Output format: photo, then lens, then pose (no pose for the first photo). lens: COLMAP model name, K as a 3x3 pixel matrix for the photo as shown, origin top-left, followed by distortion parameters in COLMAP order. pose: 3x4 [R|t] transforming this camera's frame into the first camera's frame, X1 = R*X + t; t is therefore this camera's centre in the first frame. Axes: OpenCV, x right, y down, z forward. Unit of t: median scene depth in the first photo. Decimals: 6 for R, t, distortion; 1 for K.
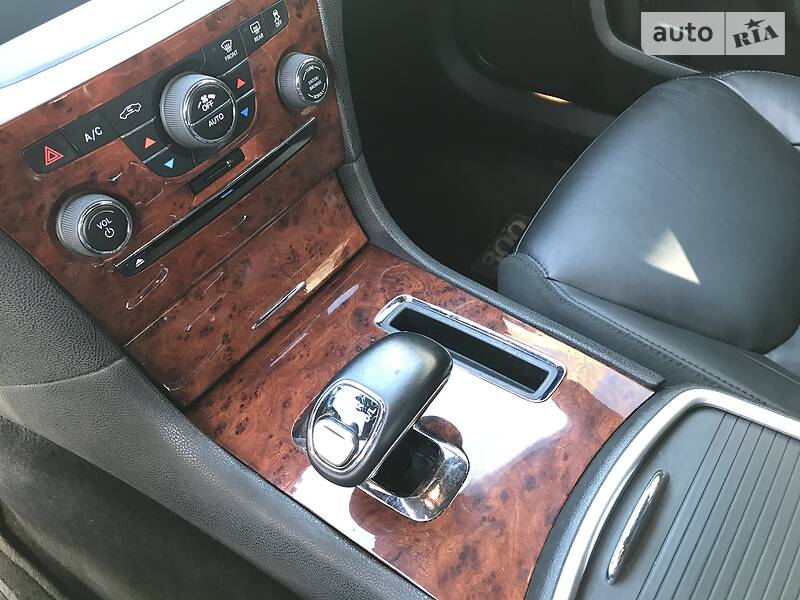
lens RADIAL K [[662.5, 0, 390.7], [0, 662.5, 285.9], [0, 0, 1]] dist [0.030884, -0.048046]
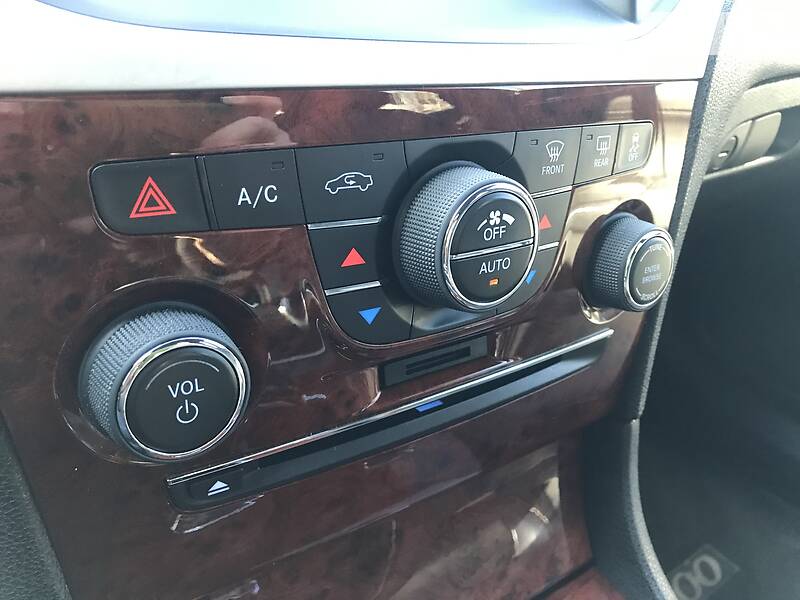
lens RADIAL K [[662.5, 0, 395.1], [0, 662.5, 283.6], [0, 0, 1]] dist [0.030884, -0.048046]
pose [[0.923061, 0.339133, -0.181513, -0.205891], [-0.378989, 0.882527, -0.278413, -0.068368], [0.065770, 0.325784, 0.943154, 0.476764]]
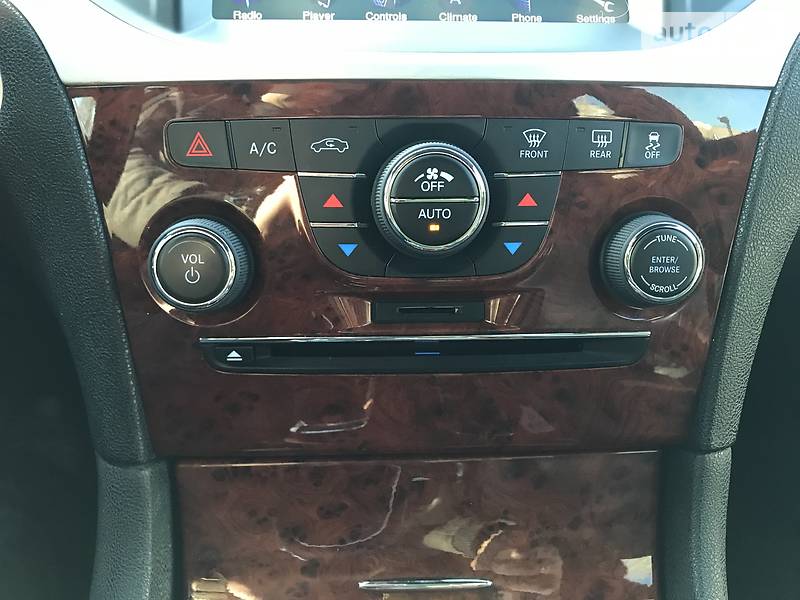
lens RADIAL K [[662.5, 0, 405.0], [0, 662.5, 291.5], [0, 0, 1]] dist [0.030884, -0.048046]
pose [[0.636552, 0.357668, -0.683283, 0.129403], [-0.604934, 0.781106, -0.154687, -0.075429], [0.478389, 0.511807, 0.713580, 0.517677]]
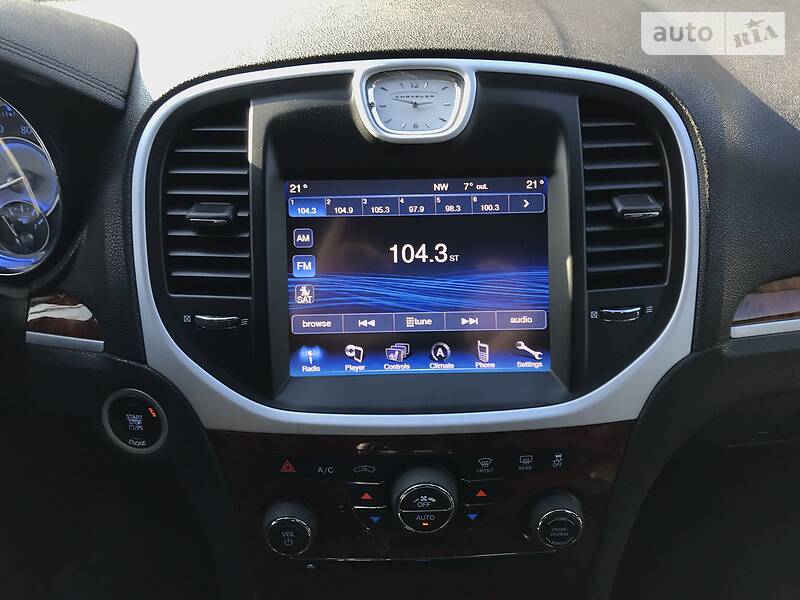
lens RADIAL K [[662.5, 0, 399.3], [0, 662.5, 296.8], [0, 0, 1]] dist [0.030884, -0.048046]
pose [[0.618911, 0.490971, -0.613105, 0.156777], [-0.602858, 0.797288, 0.029897, -0.459490], [0.503500, 0.351112, 0.789436, 0.028948]]
